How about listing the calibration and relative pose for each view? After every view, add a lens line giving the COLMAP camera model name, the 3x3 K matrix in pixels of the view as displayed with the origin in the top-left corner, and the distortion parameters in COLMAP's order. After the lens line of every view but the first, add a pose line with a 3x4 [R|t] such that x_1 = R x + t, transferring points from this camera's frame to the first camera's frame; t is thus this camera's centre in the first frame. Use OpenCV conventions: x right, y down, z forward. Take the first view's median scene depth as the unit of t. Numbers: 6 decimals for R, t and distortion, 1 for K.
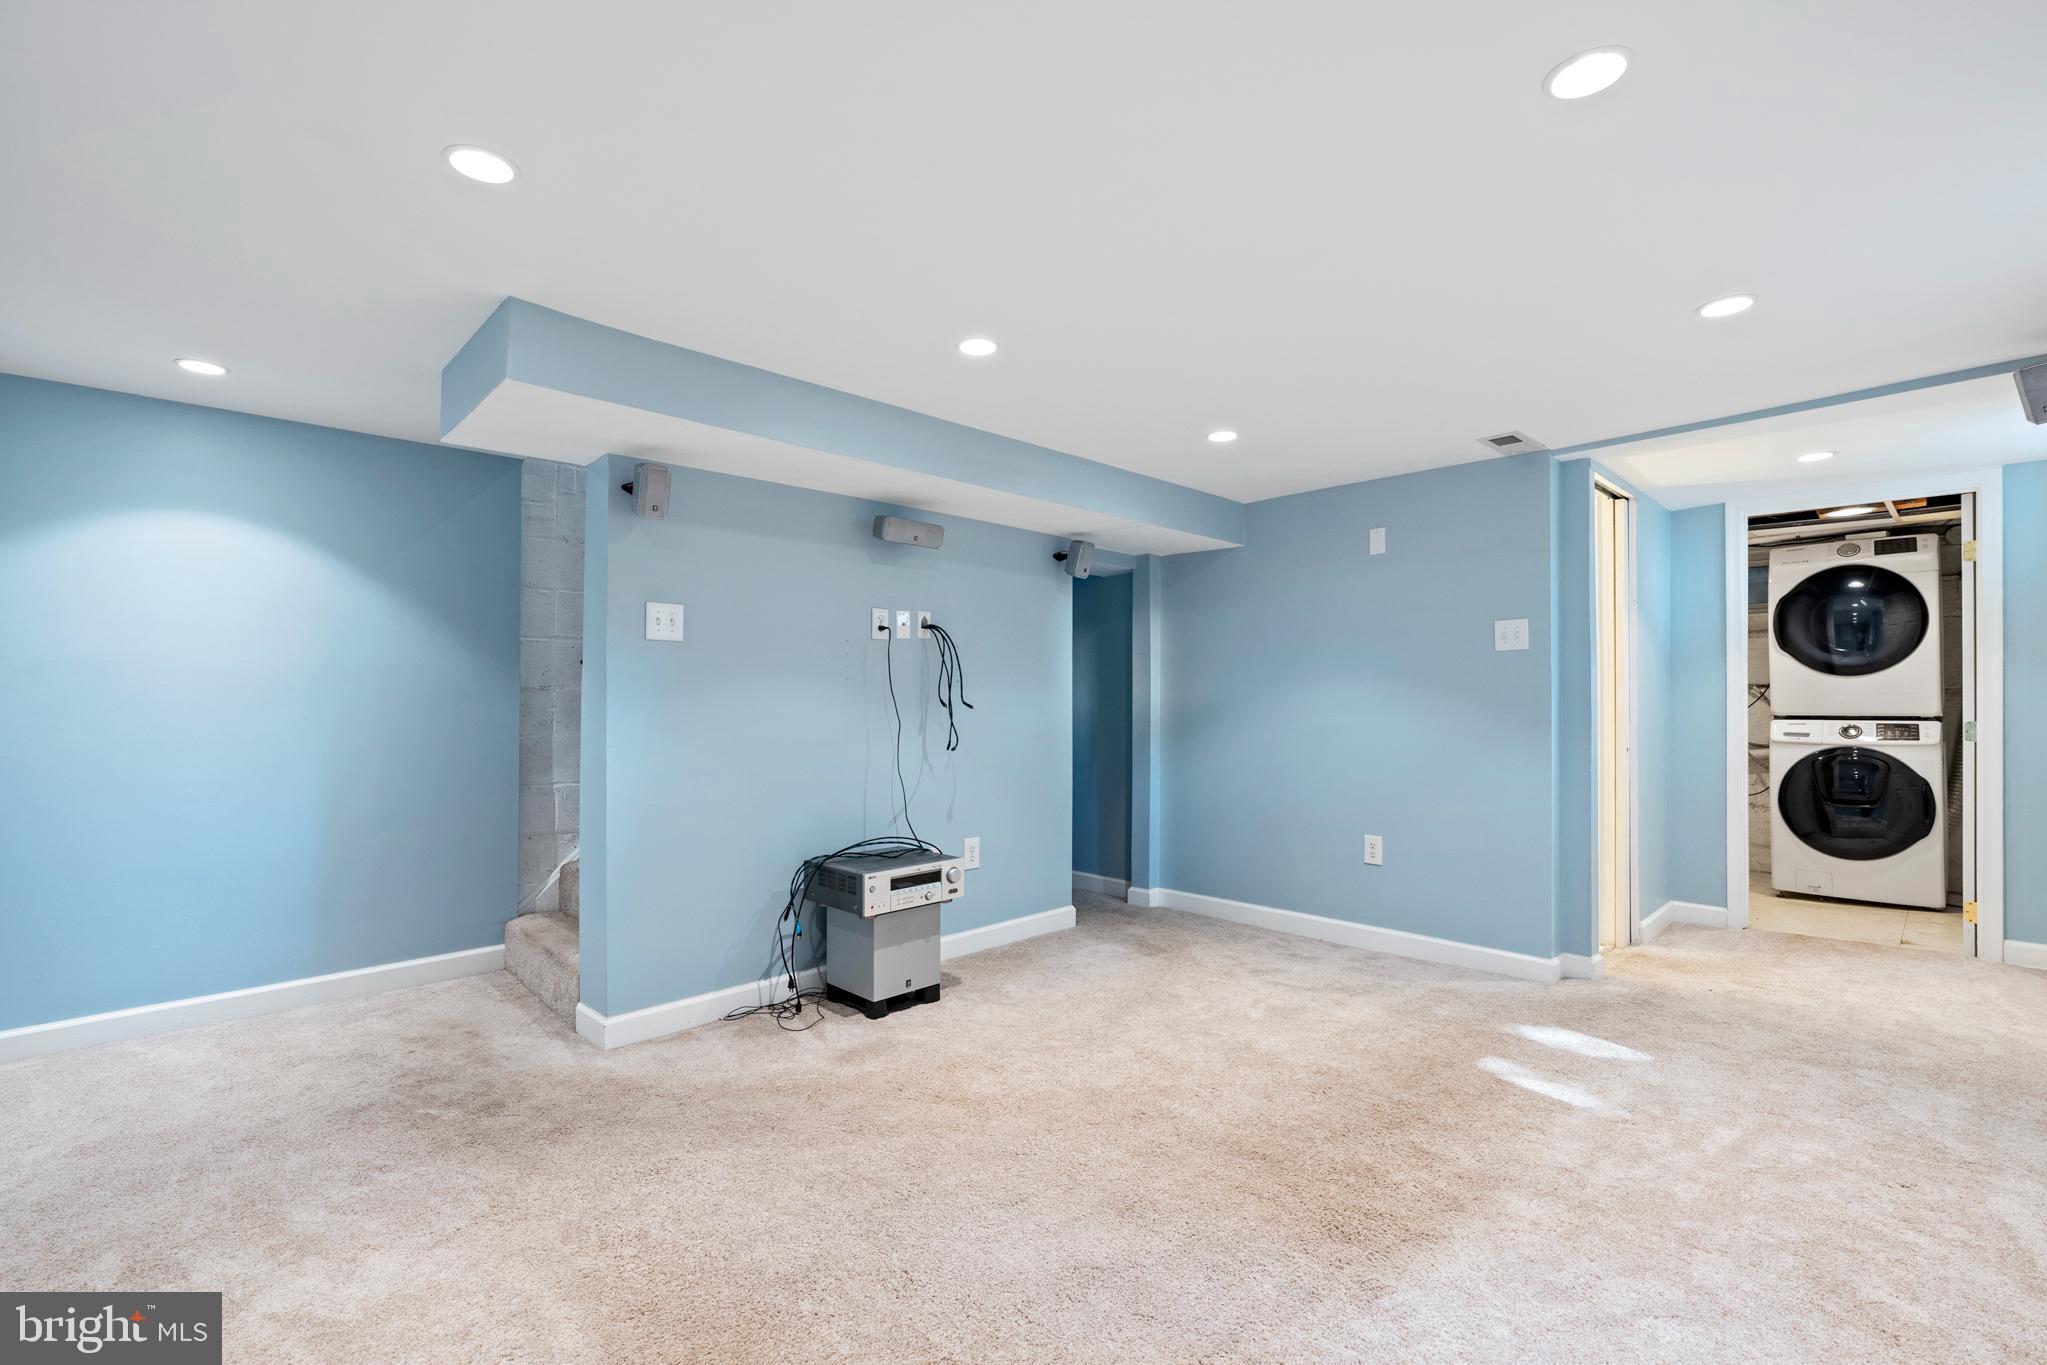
lens RADIAL K [[875.8, 0, 1018.9], [0, 875.8, 688.1], [0, 0, 1]] dist [-0.003782, -0.000111]
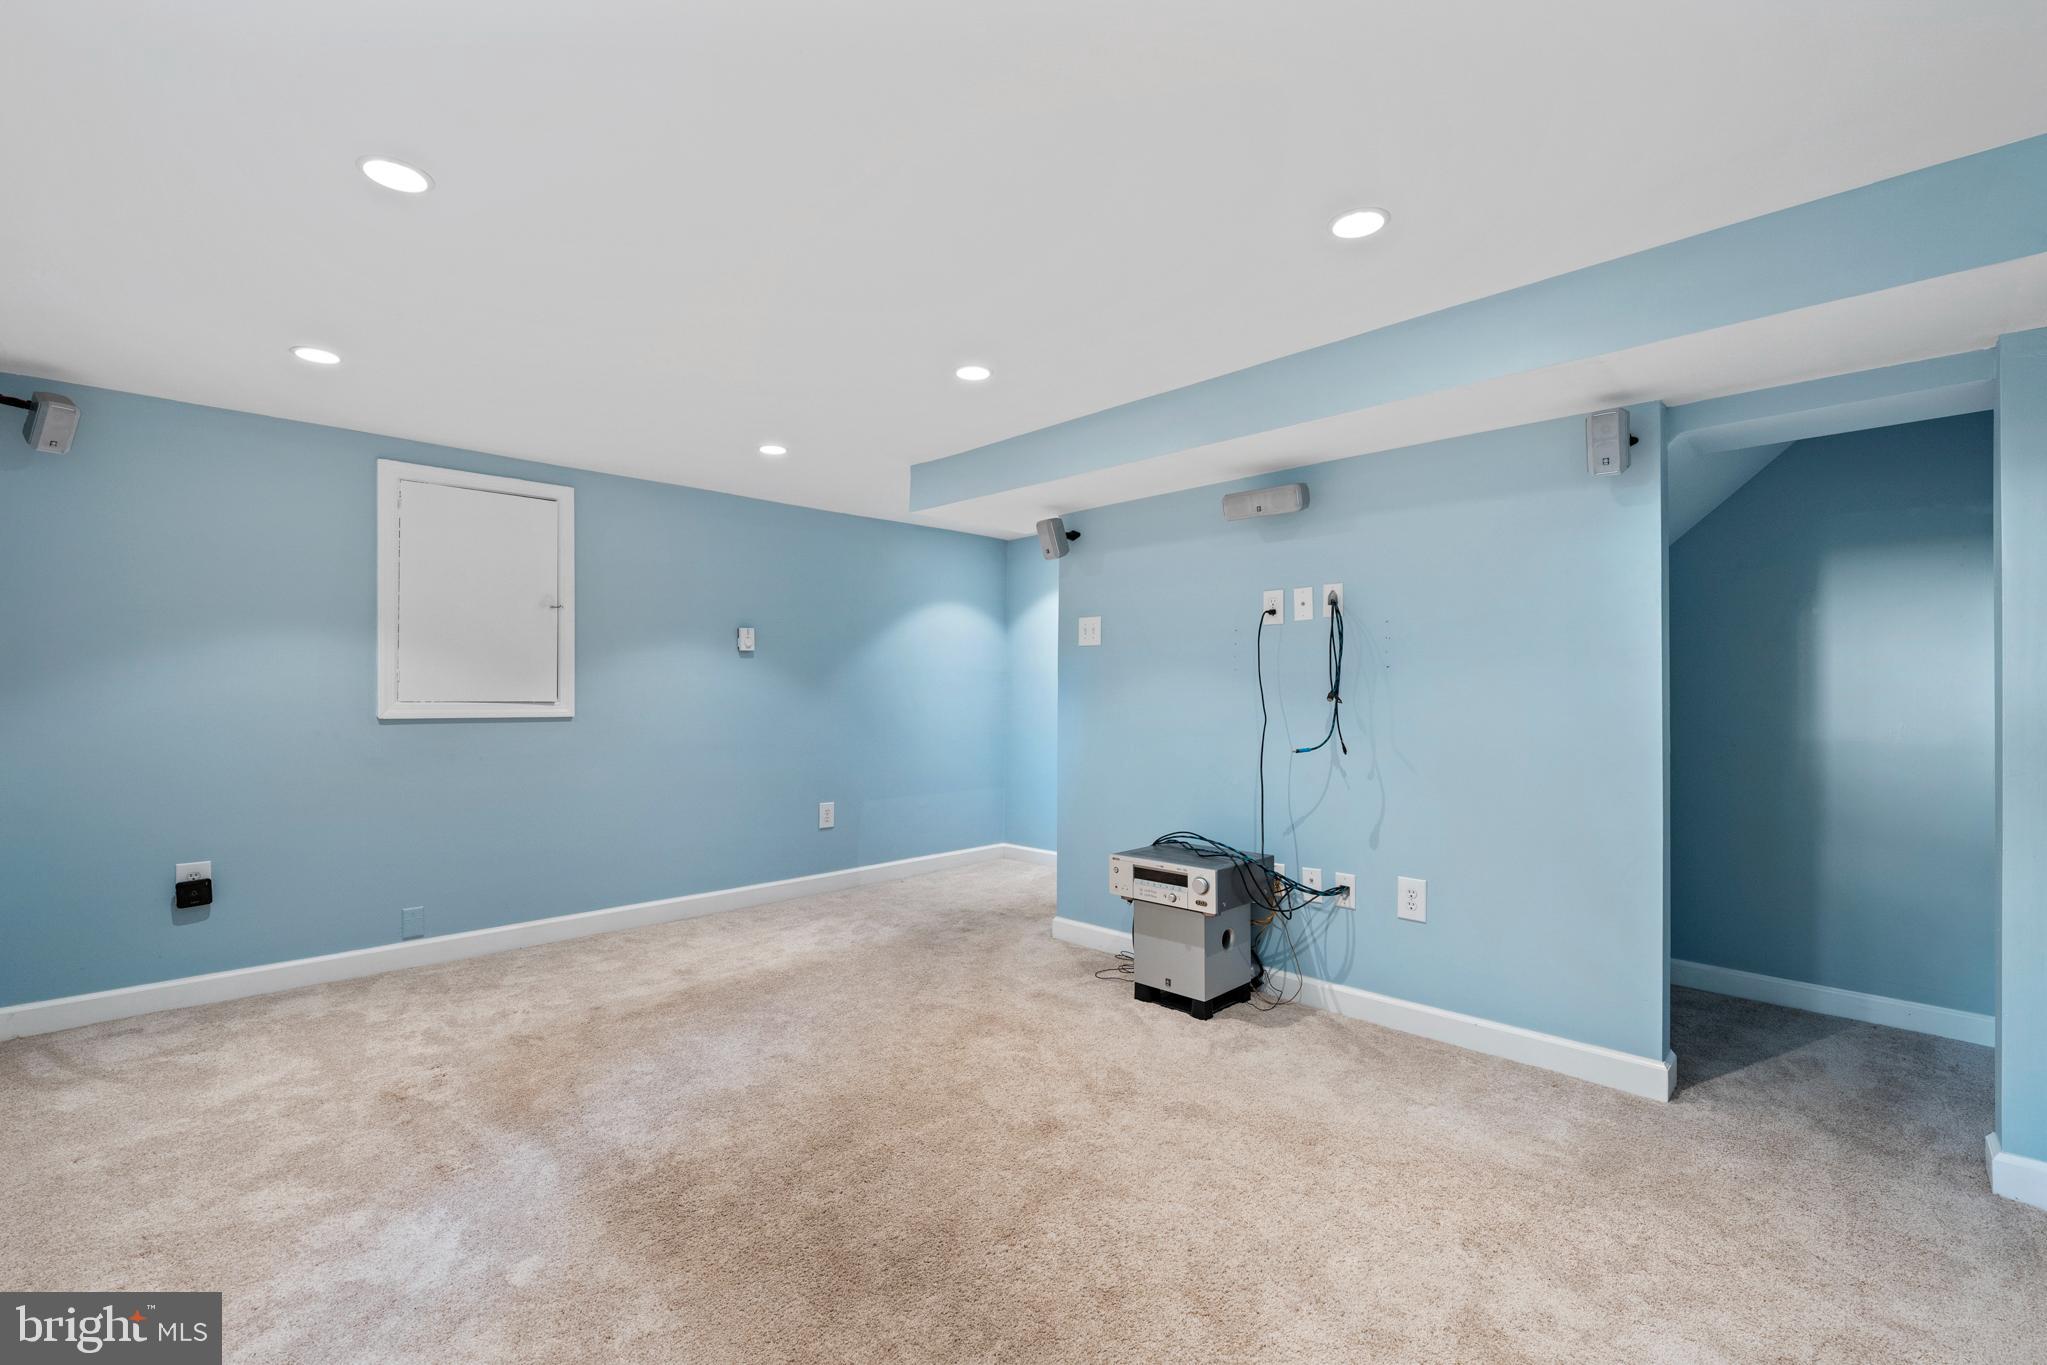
lens RADIAL K [[875.8, 0, 1019.2], [0, 875.8, 691.2], [0, 0, 1]] dist [-0.003782, -0.000111]
pose [[0.017541, 0.000175, -0.999846, 0.803862], [0.016696, 0.999860, 0.000467, 0.009496], [0.999707, -0.016702, 0.017535, 0.782173]]
